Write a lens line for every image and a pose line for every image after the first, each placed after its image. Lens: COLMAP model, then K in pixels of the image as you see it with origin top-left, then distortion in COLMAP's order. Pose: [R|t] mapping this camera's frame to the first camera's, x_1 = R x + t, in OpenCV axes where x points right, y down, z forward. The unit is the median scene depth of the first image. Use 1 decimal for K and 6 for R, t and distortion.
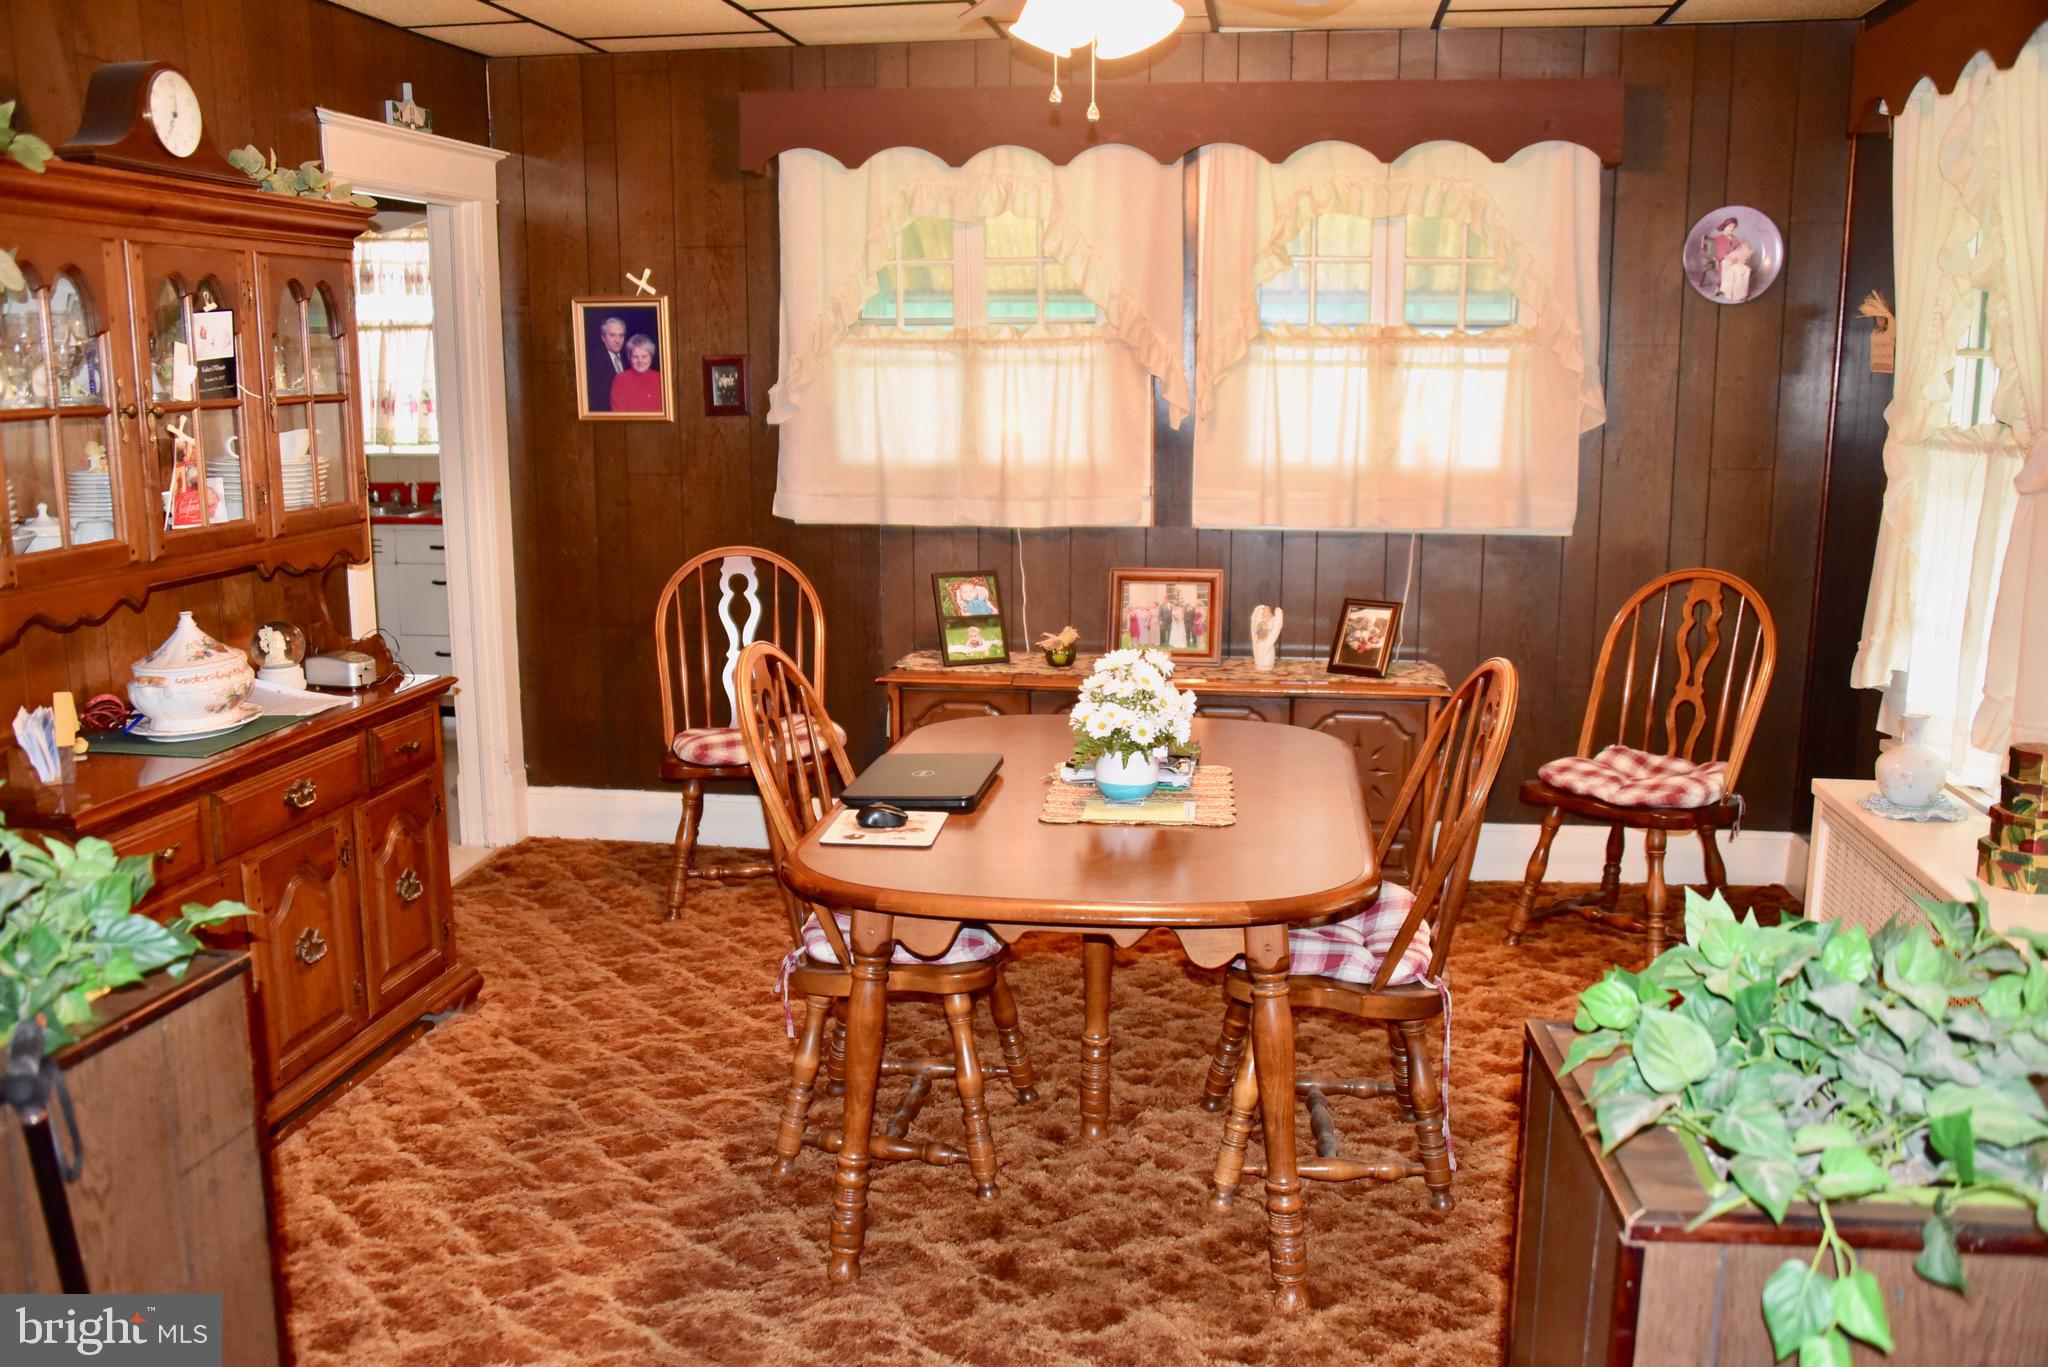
lens RADIAL K [[1757.2, 0, 1024.0], [0, 1757.2, 683.5], [0, 0, 1]] dist [-0.113009, 0.105995]
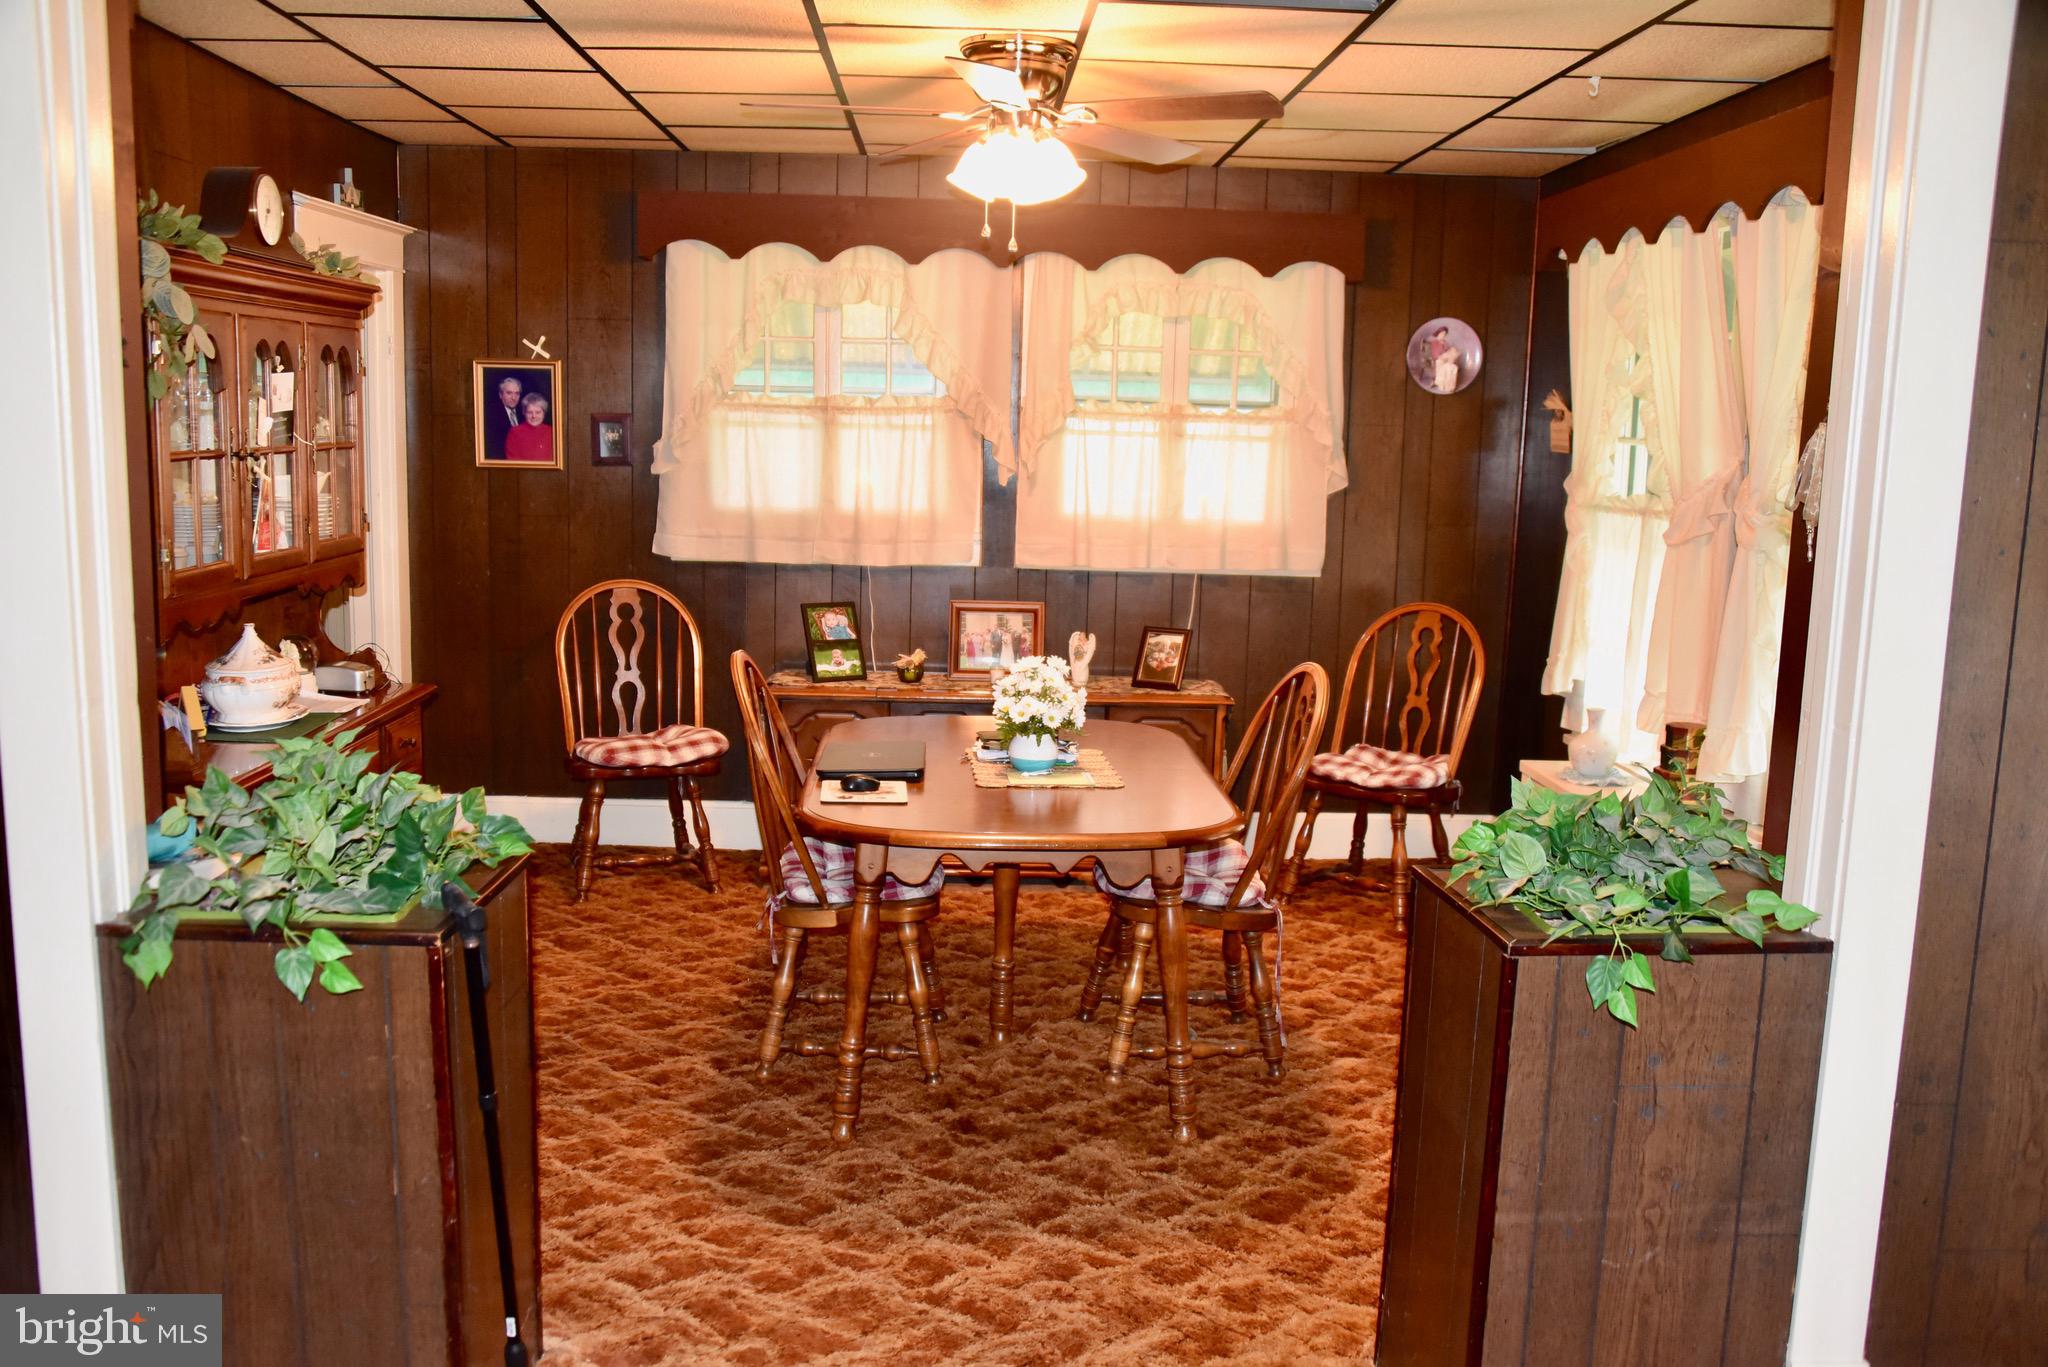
lens RADIAL K [[1757.2, 0, 1024.0], [0, 1757.2, 683.5], [0, 0, 1]] dist [-0.113009, 0.105995]
pose [[0.981616, -0.000302, 0.190867, -0.137813], [0.005718, 0.999597, -0.027823, 0.025757], [-0.190782, 0.028403, 0.981221, -0.192036]]
